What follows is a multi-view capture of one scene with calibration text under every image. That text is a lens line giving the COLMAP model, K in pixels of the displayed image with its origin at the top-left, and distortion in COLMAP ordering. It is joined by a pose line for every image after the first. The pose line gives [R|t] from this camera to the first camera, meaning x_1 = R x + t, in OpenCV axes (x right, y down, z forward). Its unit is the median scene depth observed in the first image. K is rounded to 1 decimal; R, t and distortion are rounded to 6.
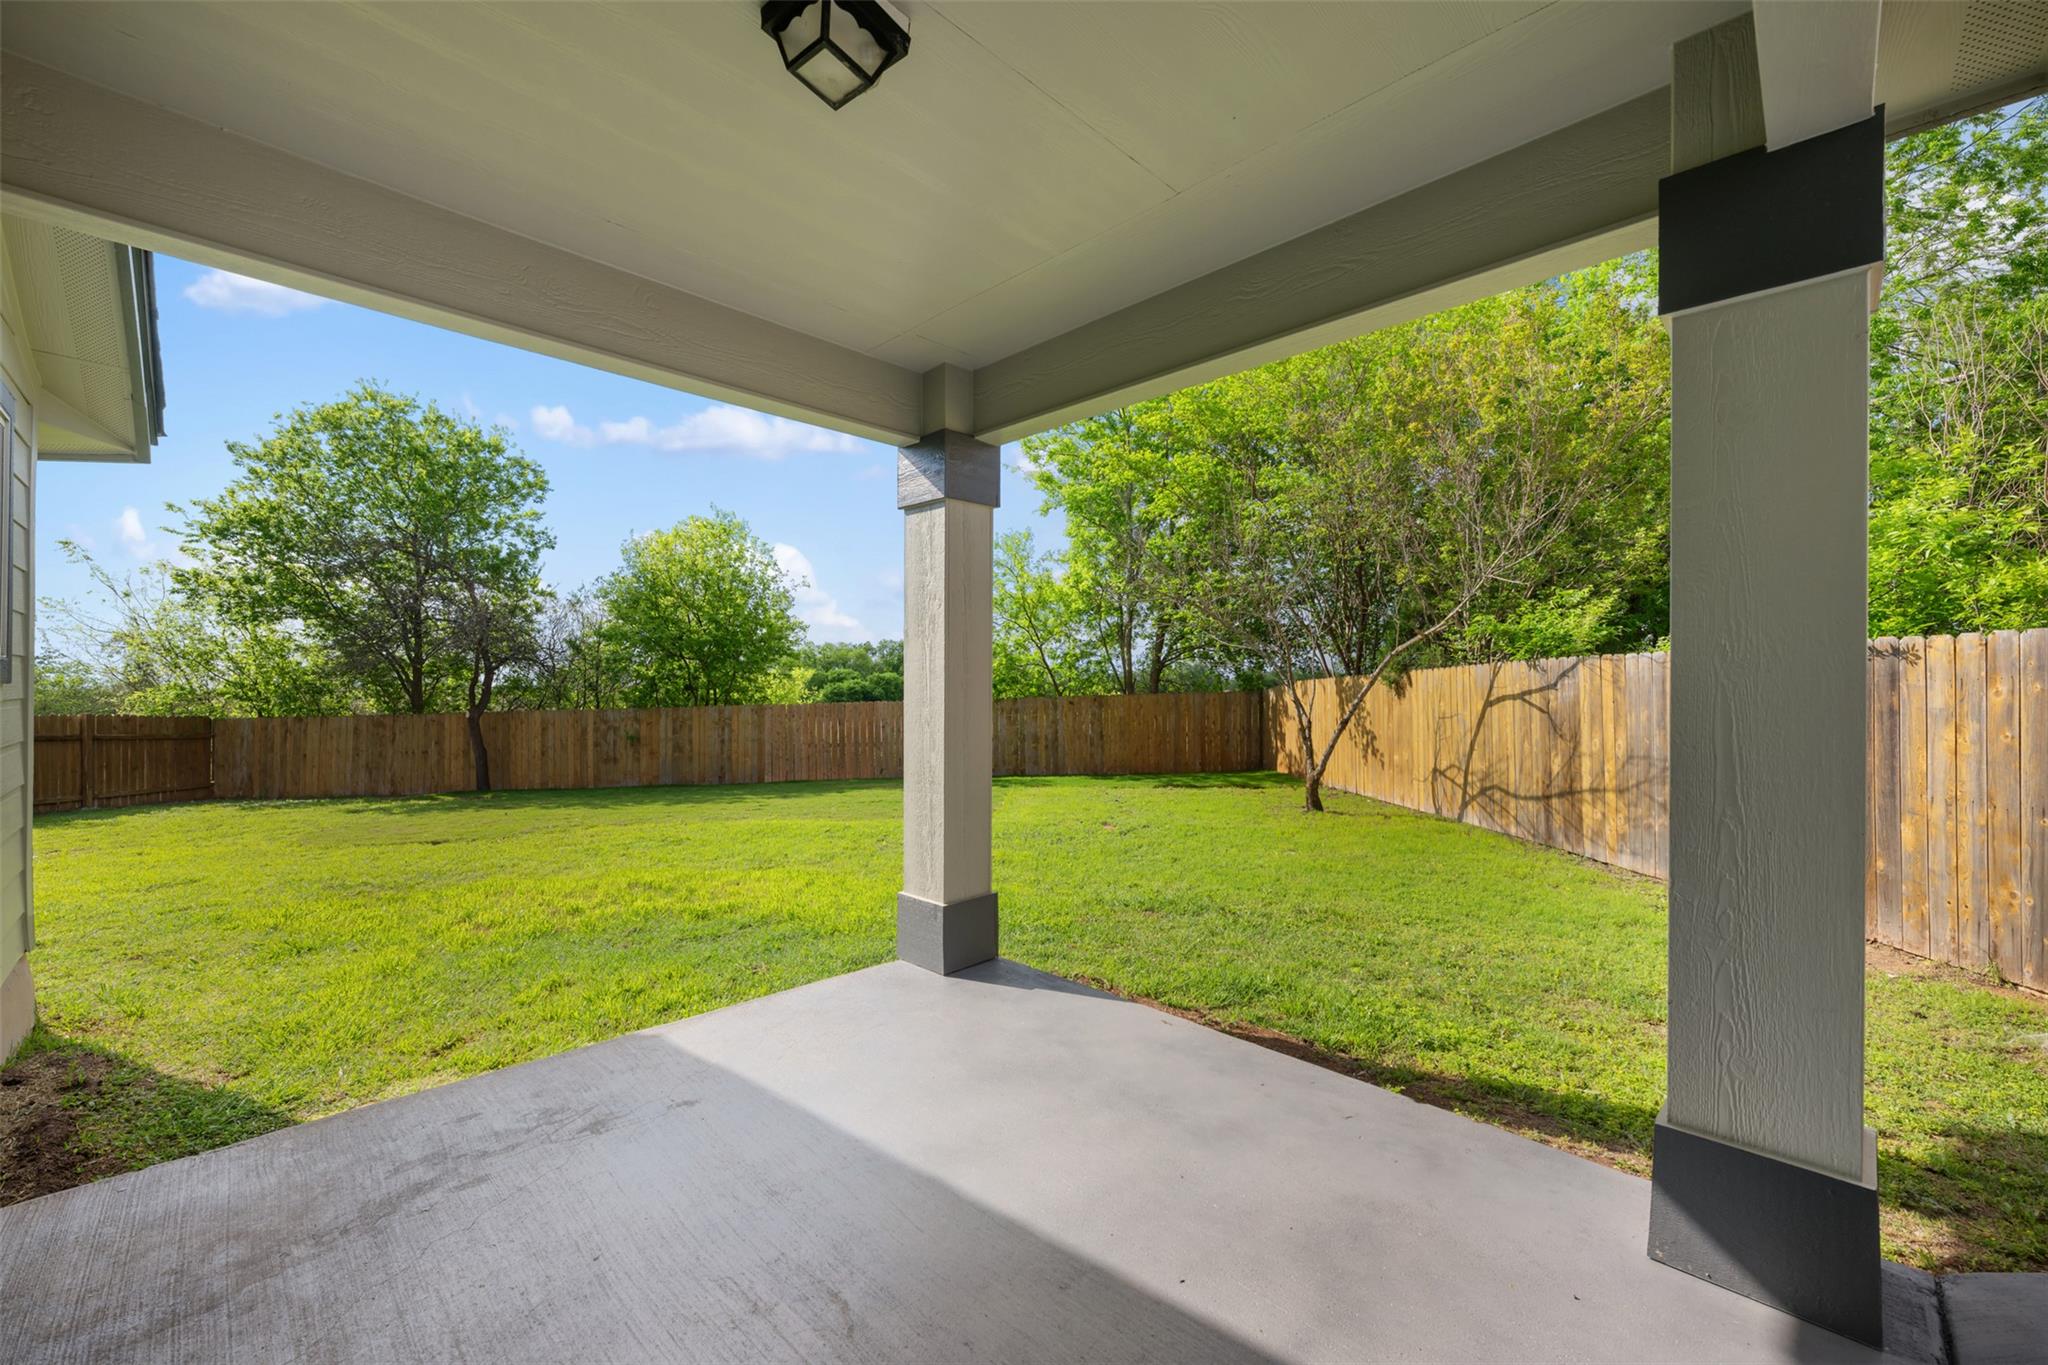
lens RADIAL K [[809.7, 0, 1023.0], [0, 809.7, 686.5], [0, 0, 1]] dist [0.000330, -0.000102]
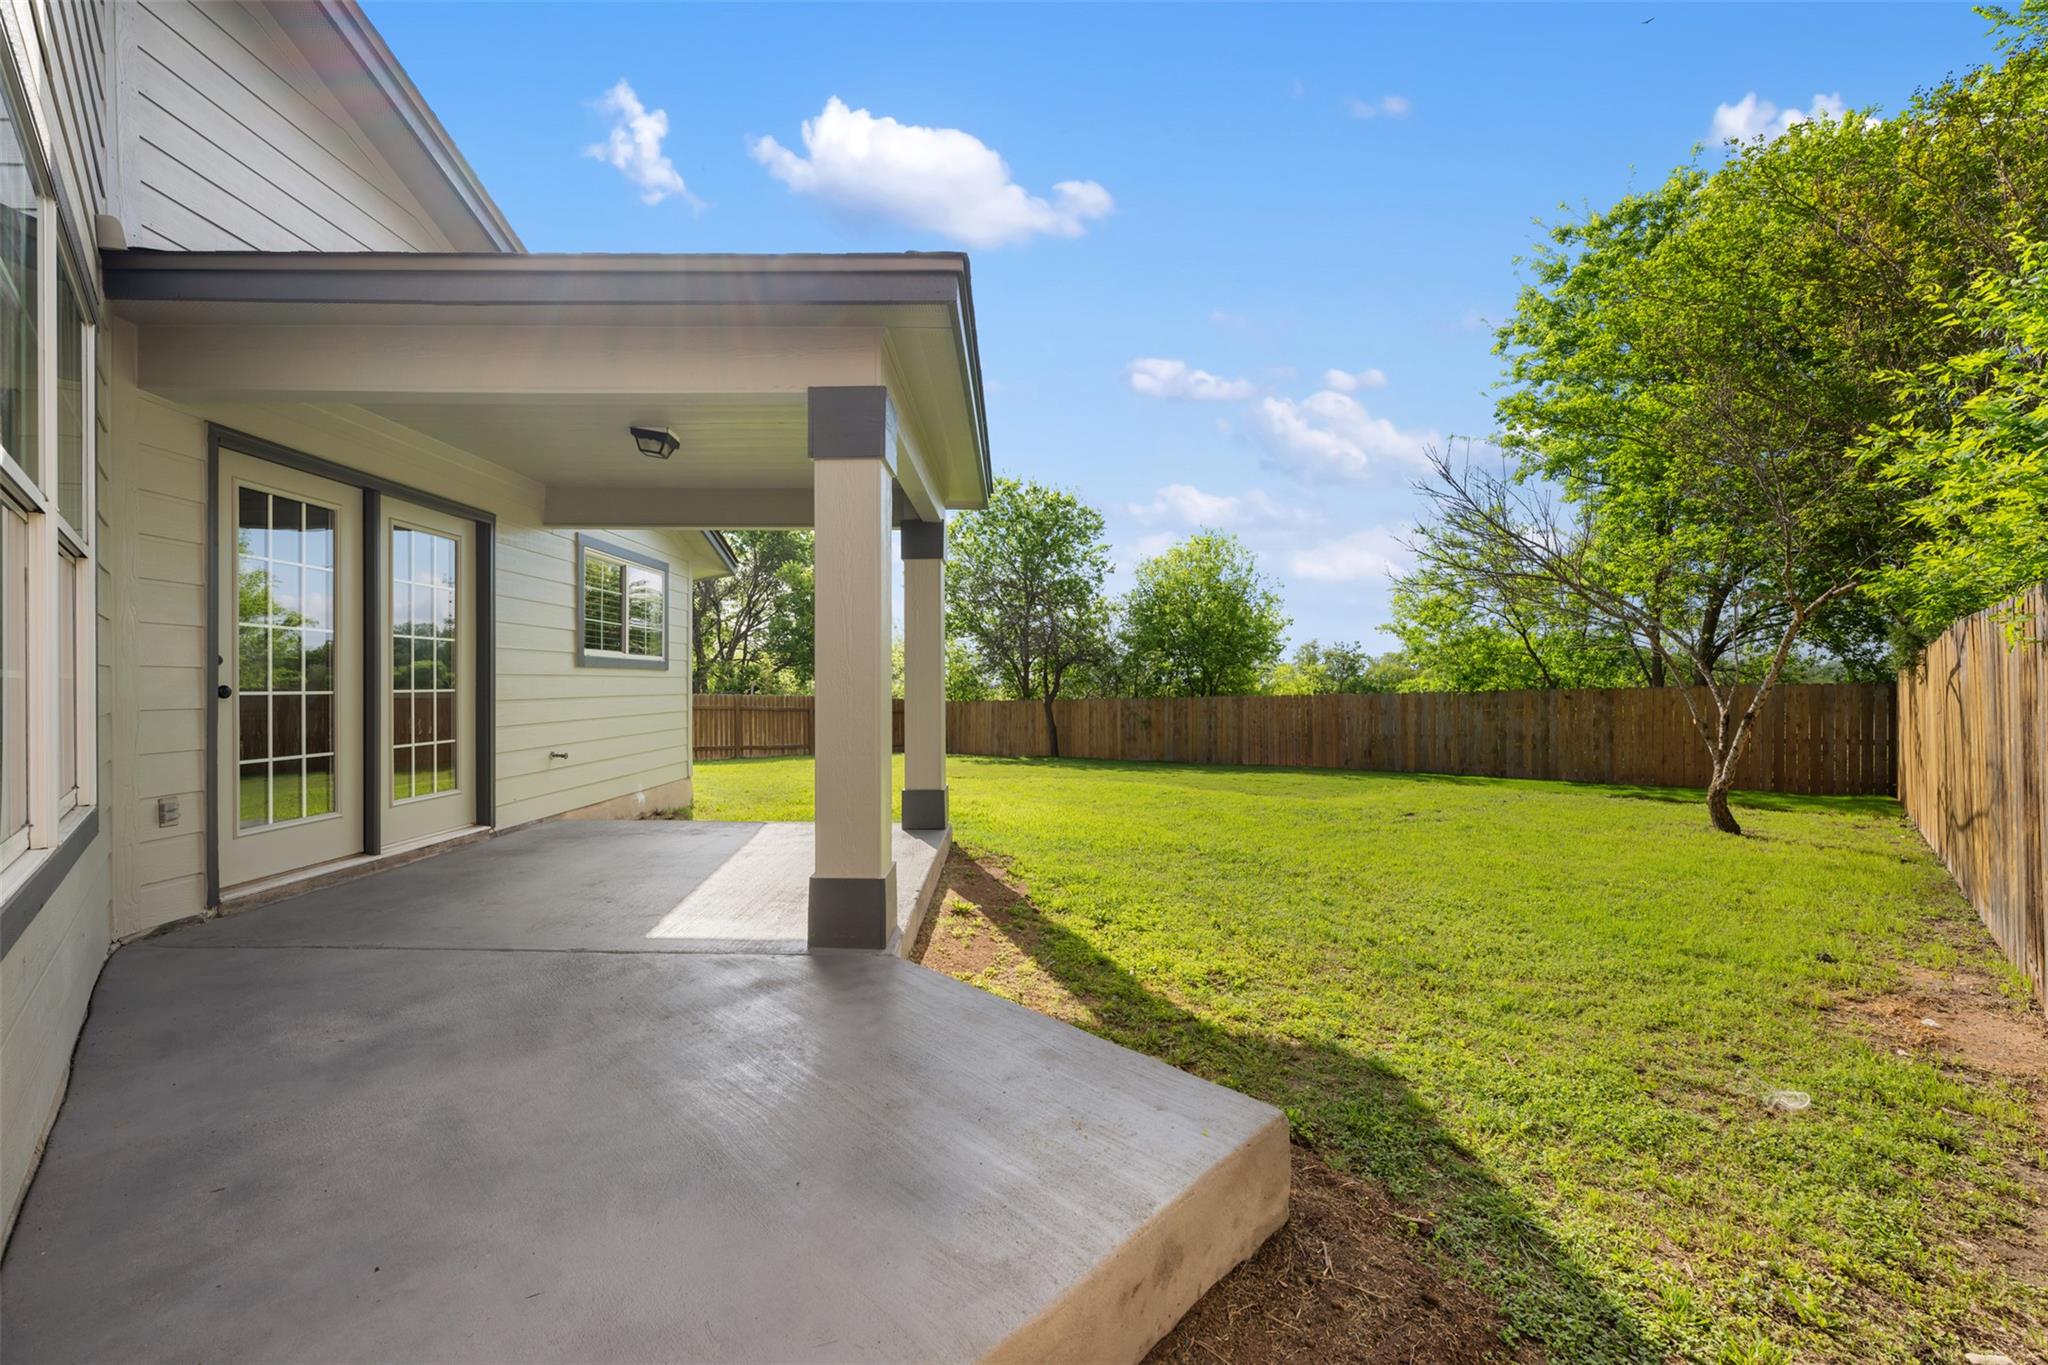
lens RADIAL K [[809.7, 0, 1023.0], [0, 809.7, 686.5], [0, 0, 1]] dist [0.000330, -0.000102]
pose [[0.711910, 0.000945, -0.702270, 0.251055], [-0.000363, 0.999999, 0.000977, 0.008469], [0.702271, -0.000441, 0.711910, -0.011716]]
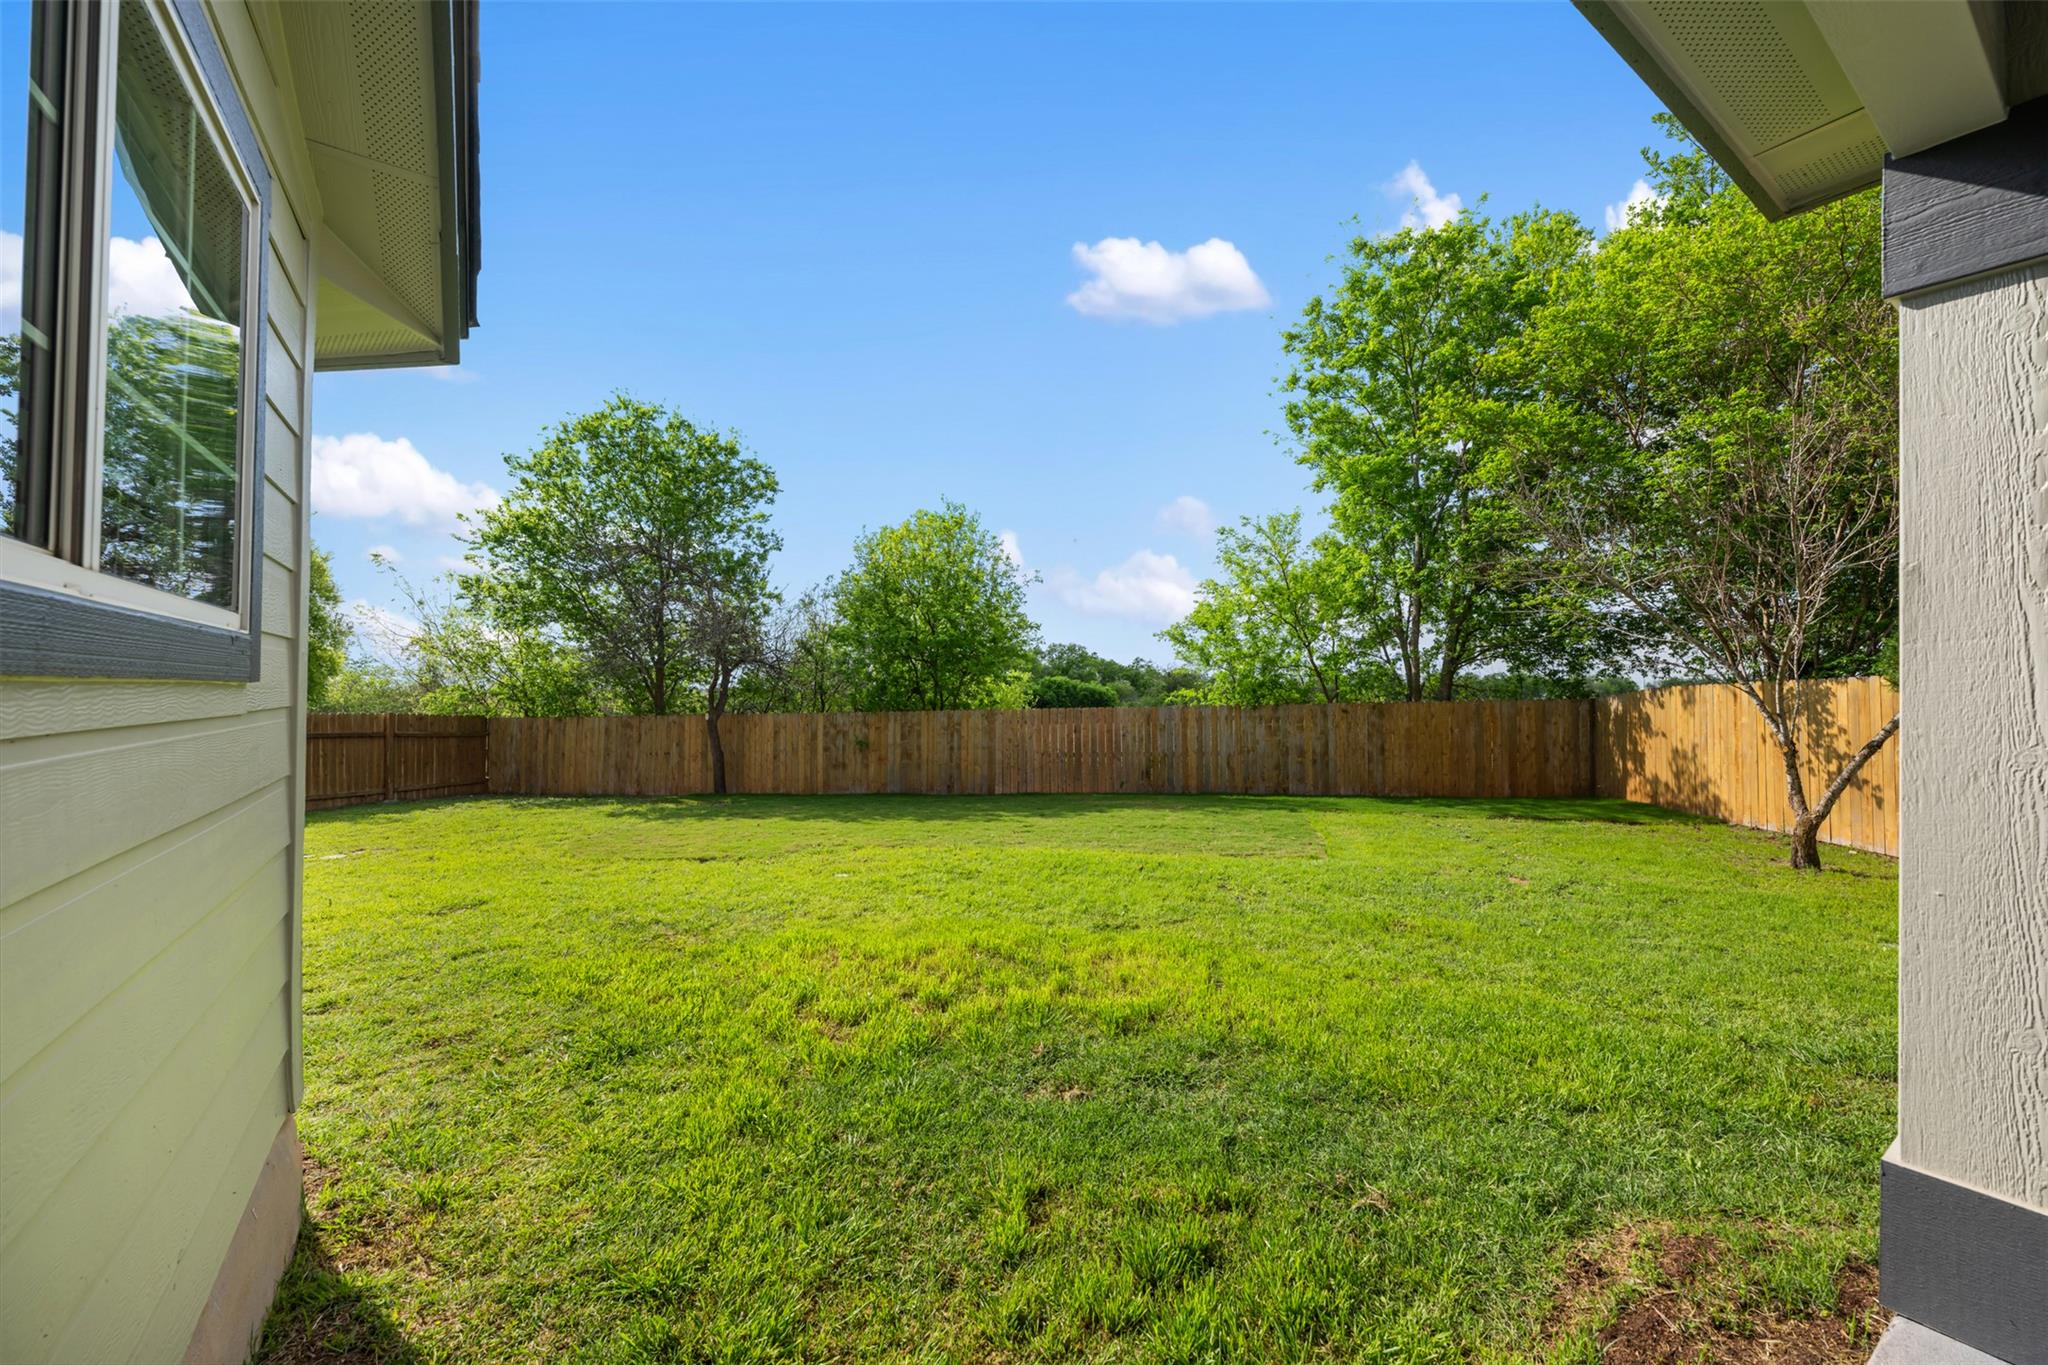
lens RADIAL K [[809.2, 0, 1024.0], [0, 809.2, 682.5], [0, 0, 1]] dist [-0.001519, -0.000012]
pose [[0.981213, 0.003270, -0.192898, -0.108303], [-0.005161, 0.999943, -0.009301, -0.000164], [0.192856, 0.010122, 0.981175, 0.096259]]
